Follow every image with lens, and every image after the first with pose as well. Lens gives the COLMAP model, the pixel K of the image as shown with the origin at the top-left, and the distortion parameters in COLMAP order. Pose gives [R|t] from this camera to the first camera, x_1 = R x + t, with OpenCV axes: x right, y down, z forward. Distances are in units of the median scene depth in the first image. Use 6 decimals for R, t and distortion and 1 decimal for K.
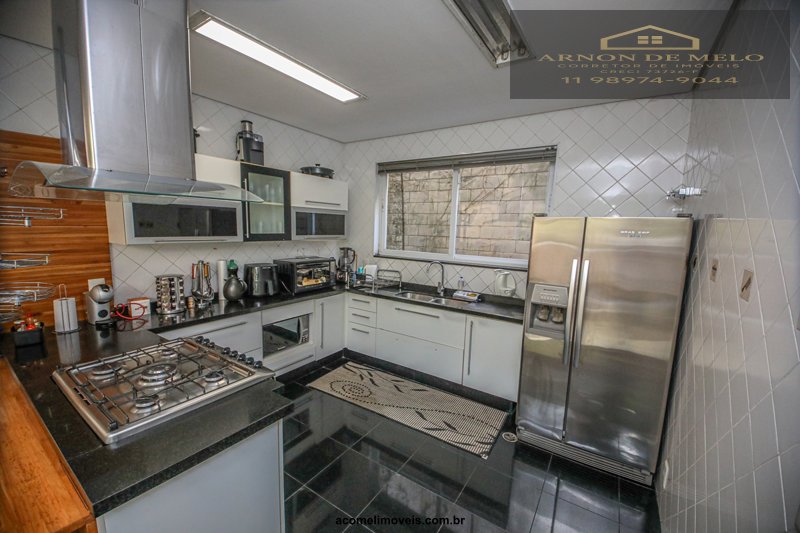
lens RADIAL K [[323.3, 0, 403.8], [0, 323.3, 269.1], [0, 0, 1]] dist [0.020703, -0.019326]
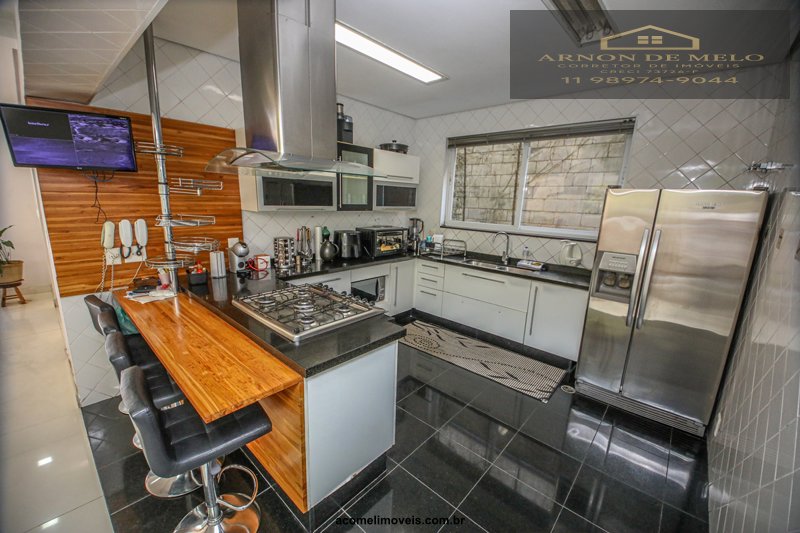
lens RADIAL K [[324.2, 0, 402.2], [0, 324.2, 269.7], [0, 0, 1]] dist [0.027577, -0.022930]
pose [[0.988297, 0.037568, -0.147844, -0.072855], [-0.025709, 0.996356, 0.081322, 0.024943], [0.150360, -0.076570, 0.985662, -0.135832]]
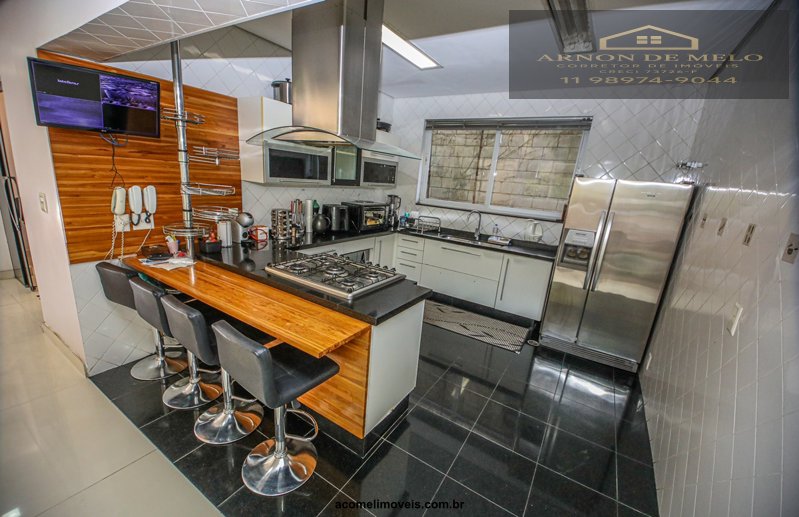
lens RADIAL K [[326.7, 0, 396.9], [0, 326.7, 266.6], [0, 0, 1]] dist [0.009705, -0.000429]
pose [[0.998563, 0.048049, 0.023740, -0.244353], [-0.050813, 0.989631, 0.134348, 0.039159], [-0.017038, -0.135361, 0.990650, -0.253857]]
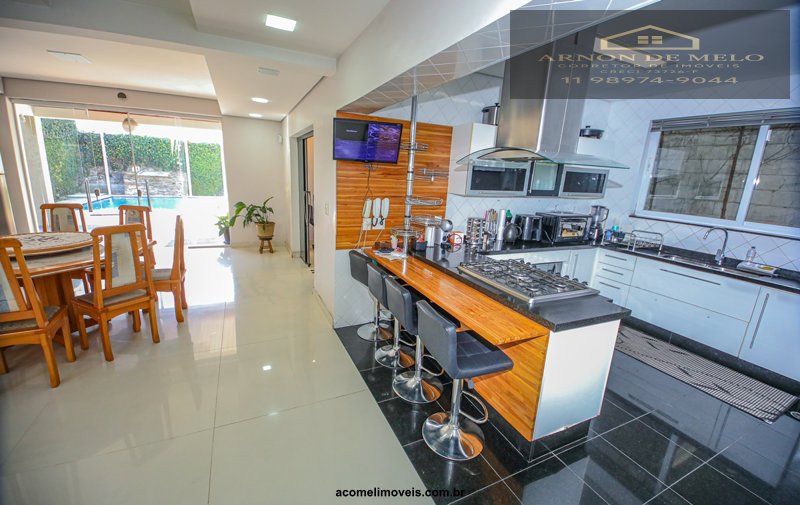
lens RADIAL K [[329.0, 0, 396.2], [0, 329.0, 252.4], [0, 0, 1]] dist [0.031070, -0.025575]
pose [[0.846615, 0.135779, -0.514594, -0.218124], [-0.095362, 0.989962, 0.104317, 0.044079], [0.523592, -0.039243, 0.851065, -0.345884]]
